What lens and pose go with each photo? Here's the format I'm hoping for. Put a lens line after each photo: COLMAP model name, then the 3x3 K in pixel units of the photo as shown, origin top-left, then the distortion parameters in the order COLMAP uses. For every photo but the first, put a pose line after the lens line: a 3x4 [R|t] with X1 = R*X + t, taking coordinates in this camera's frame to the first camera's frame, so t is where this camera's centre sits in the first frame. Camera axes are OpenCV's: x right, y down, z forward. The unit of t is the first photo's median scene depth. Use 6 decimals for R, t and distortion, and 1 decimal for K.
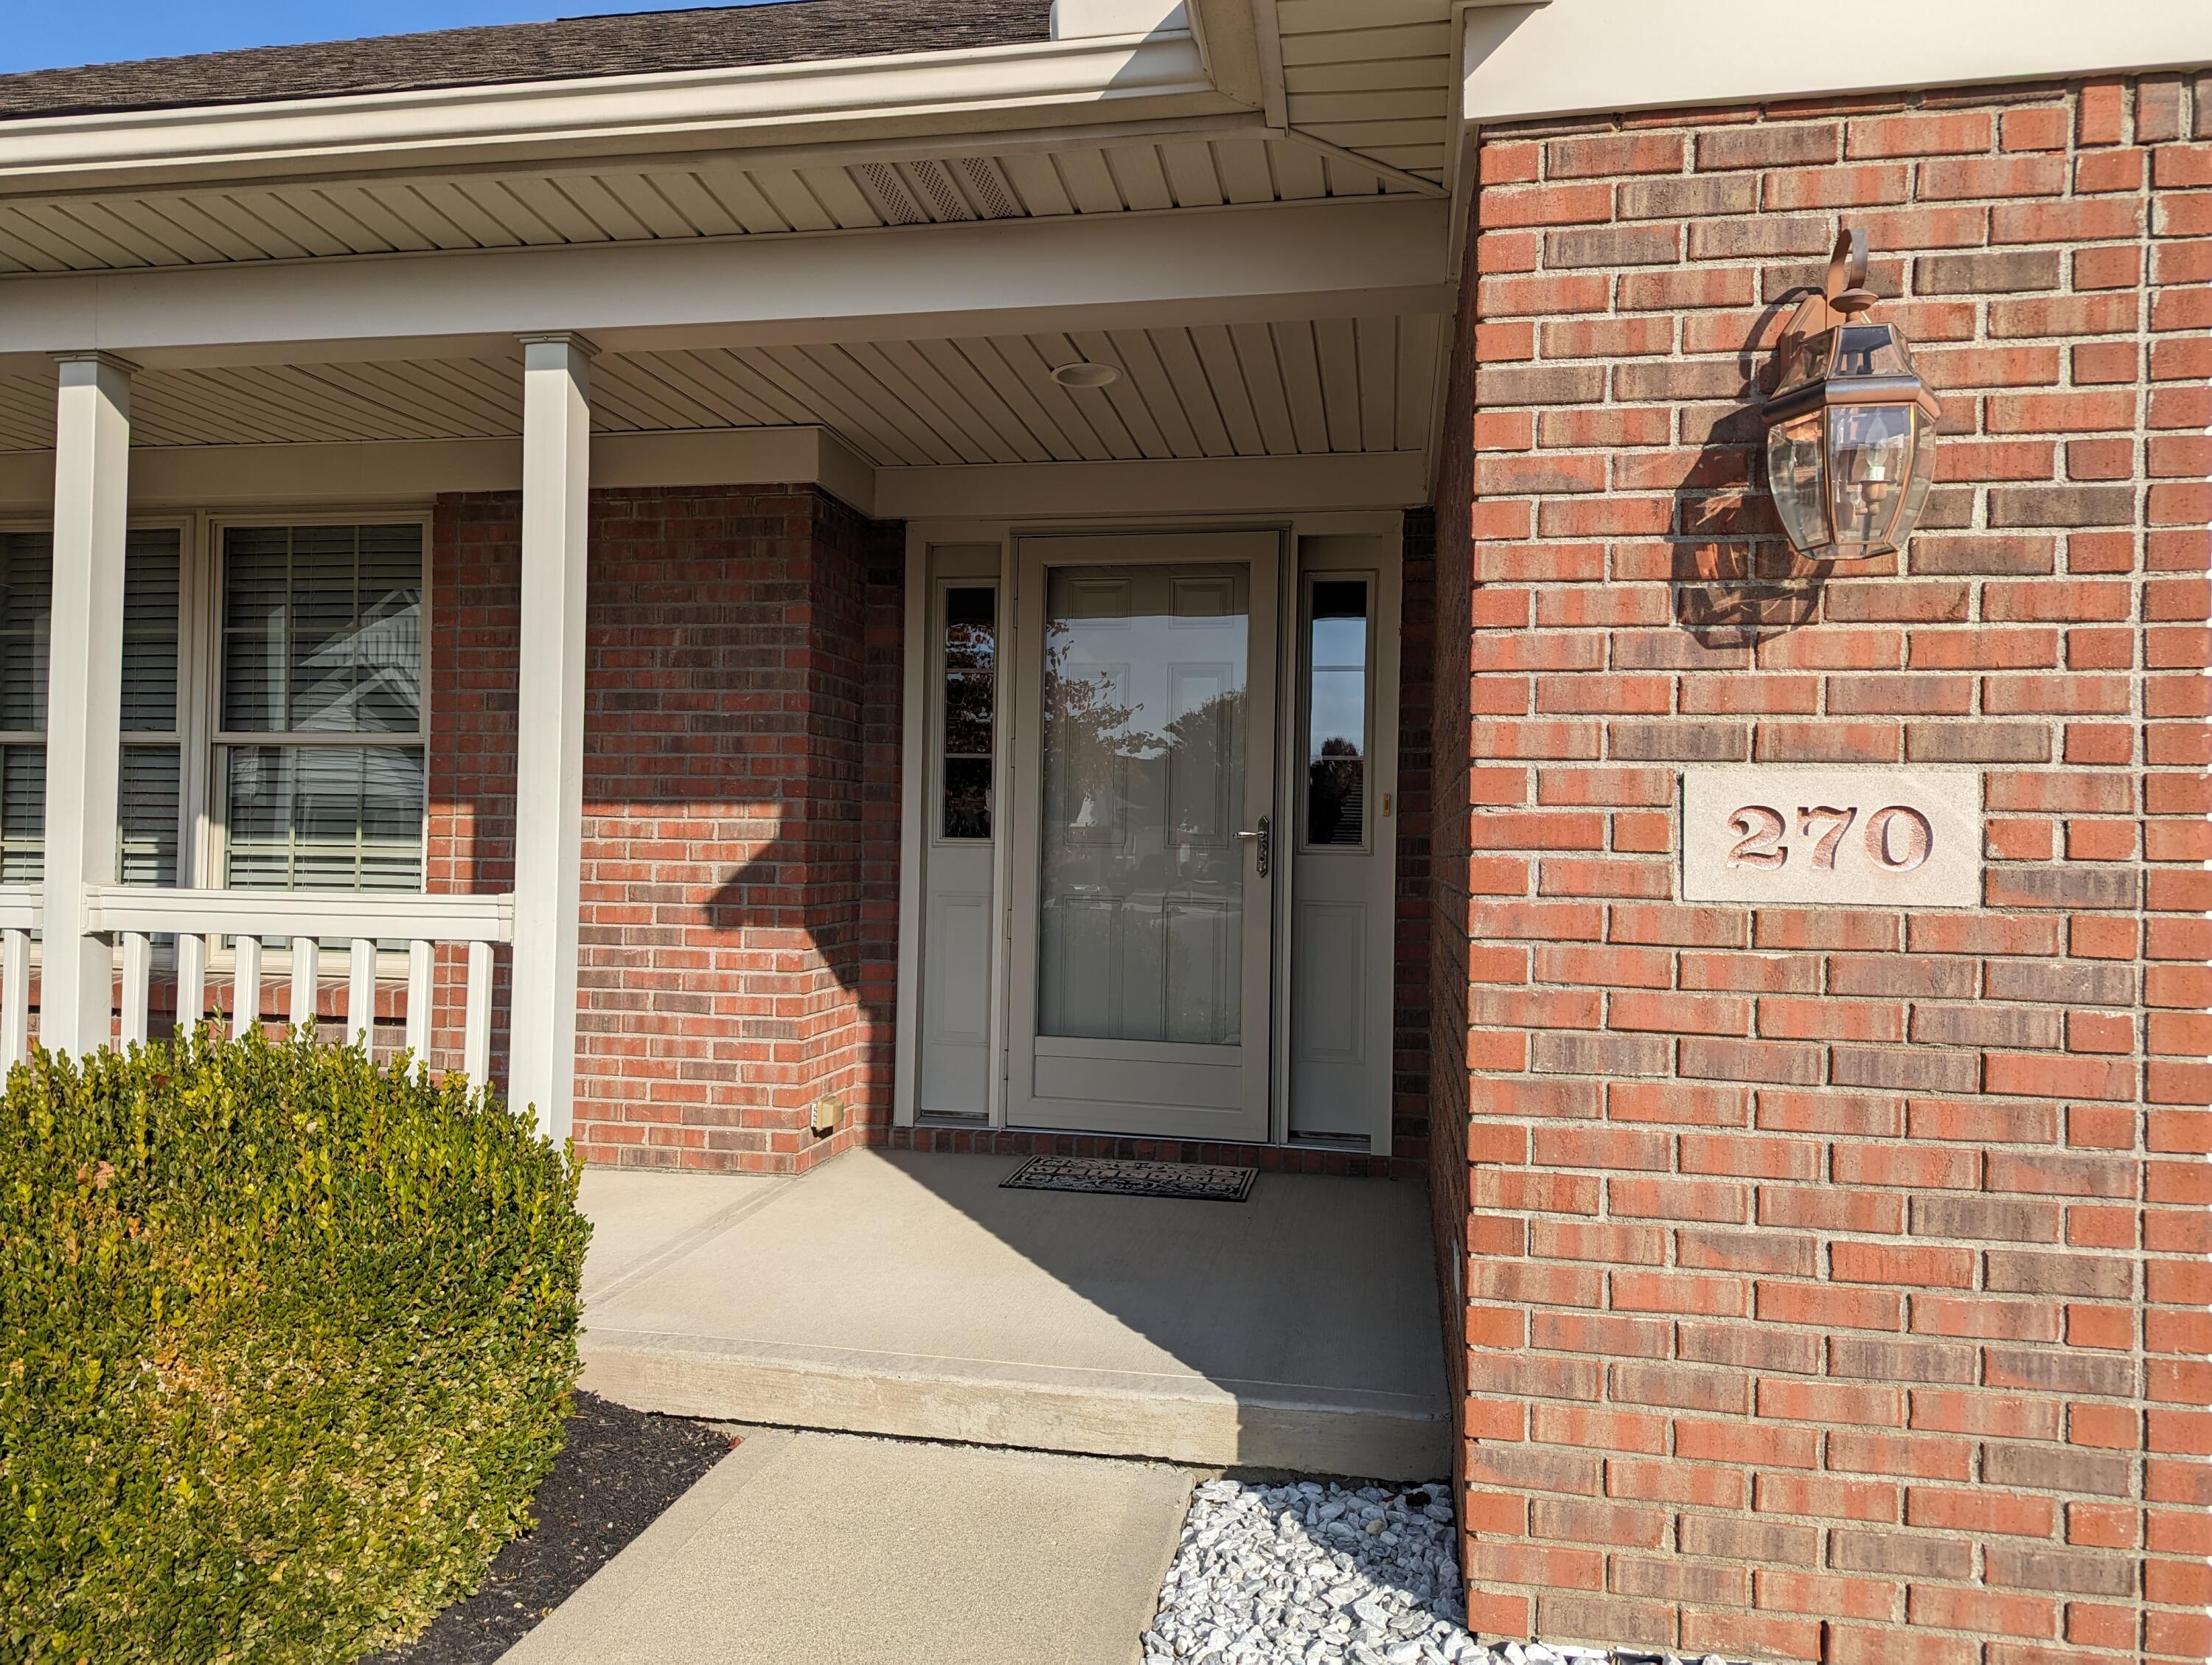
lens RADIAL K [[1550.5, 0, 1106.4], [0, 1550.5, 816.1], [0, 0, 1]] dist [0.063243, -0.054238]
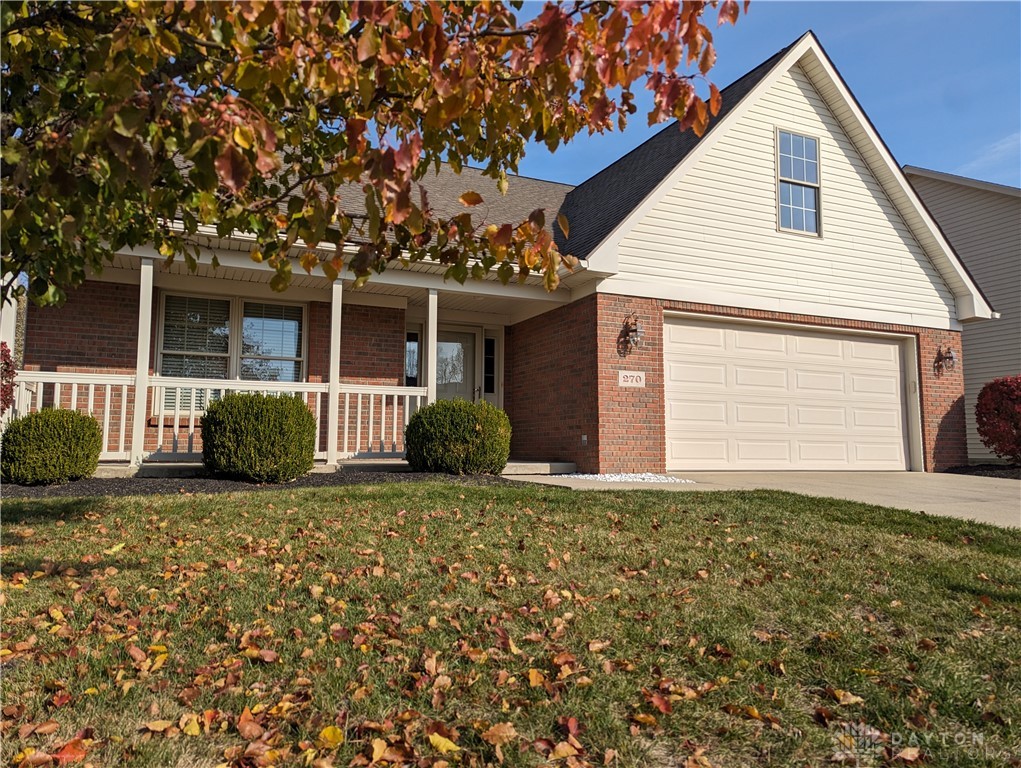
lens RADIAL K [[715.7, 0, 510.7], [0, 715.7, 376.5], [0, 0, 1]] dist [0.063243, -0.054238]
pose [[0.817168, 0.044801, 0.574656, -1.131491], [-0.002412, 0.997232, -0.074316, 0.140980], [-0.576395, 0.059342, 0.815014, -0.884862]]
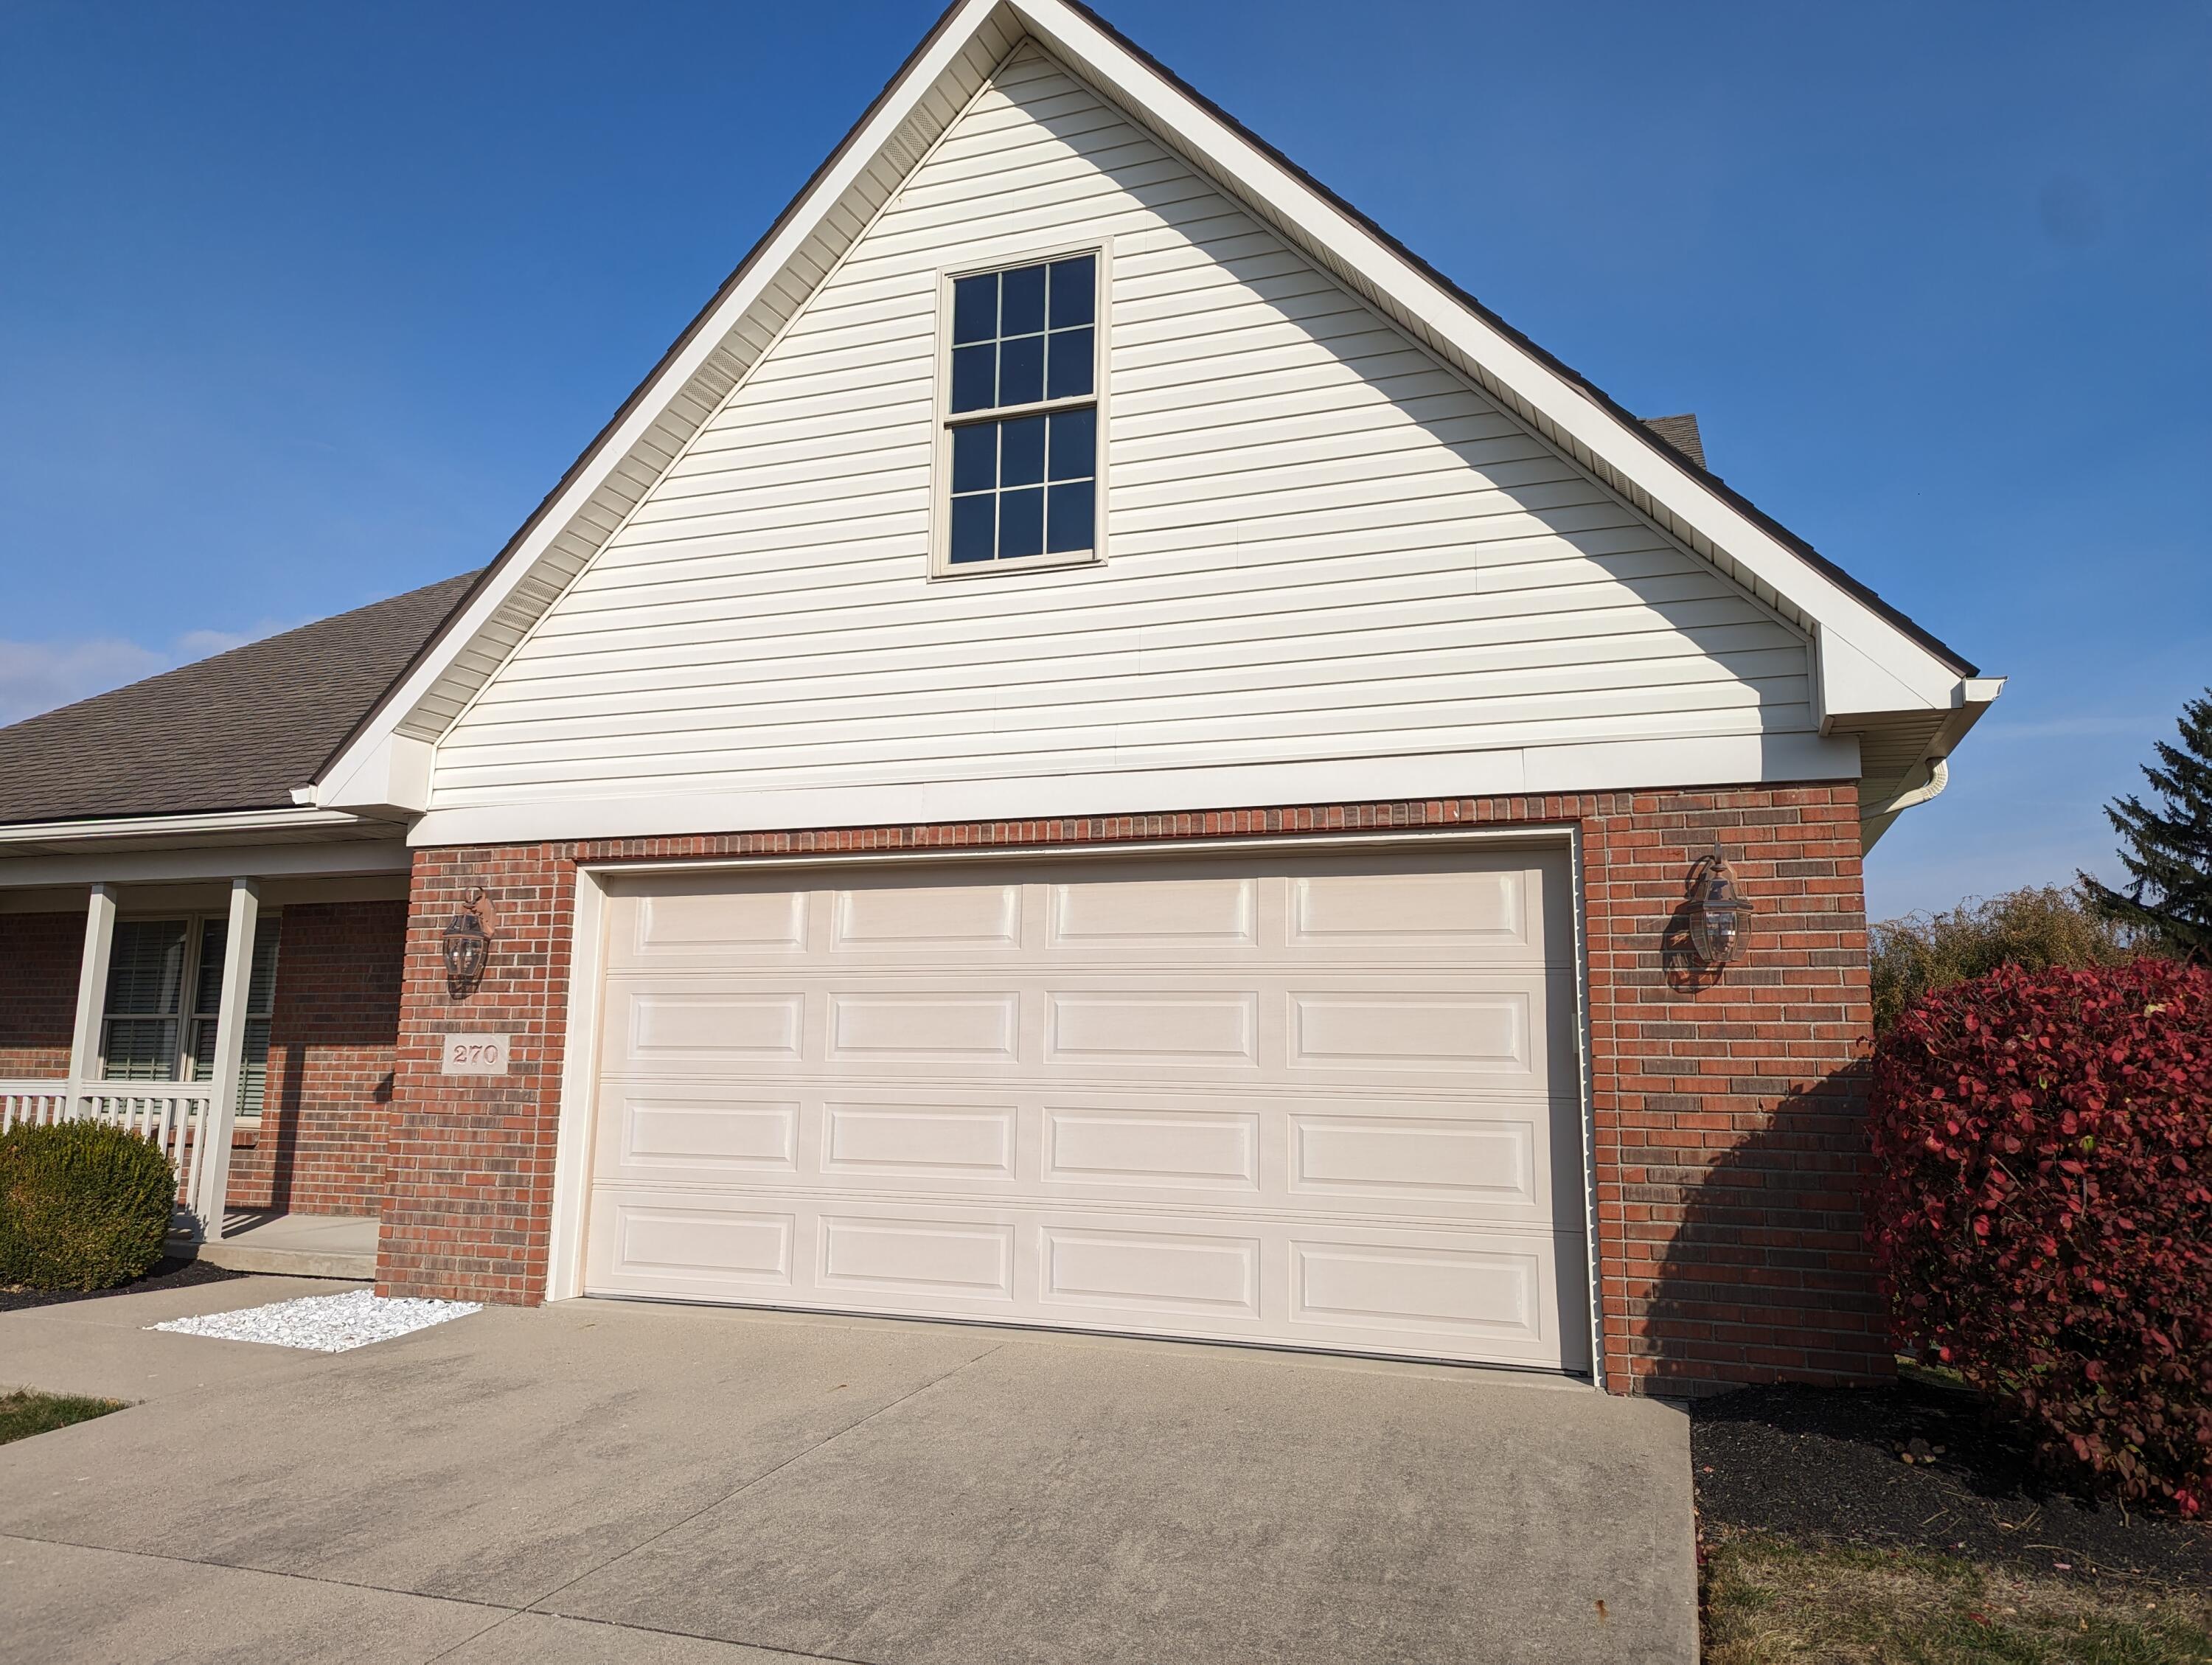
lens RADIAL K [[1550.5, 0, 1106.4], [0, 1550.5, 816.1], [0, 0, 1]] dist [0.063243, -0.054238]
pose [[0.986264, -0.031538, -0.162139, 1.141052], [0.007609, 0.989235, -0.146137, 0.004378], [0.165002, 0.142896, 0.975887, -1.049342]]
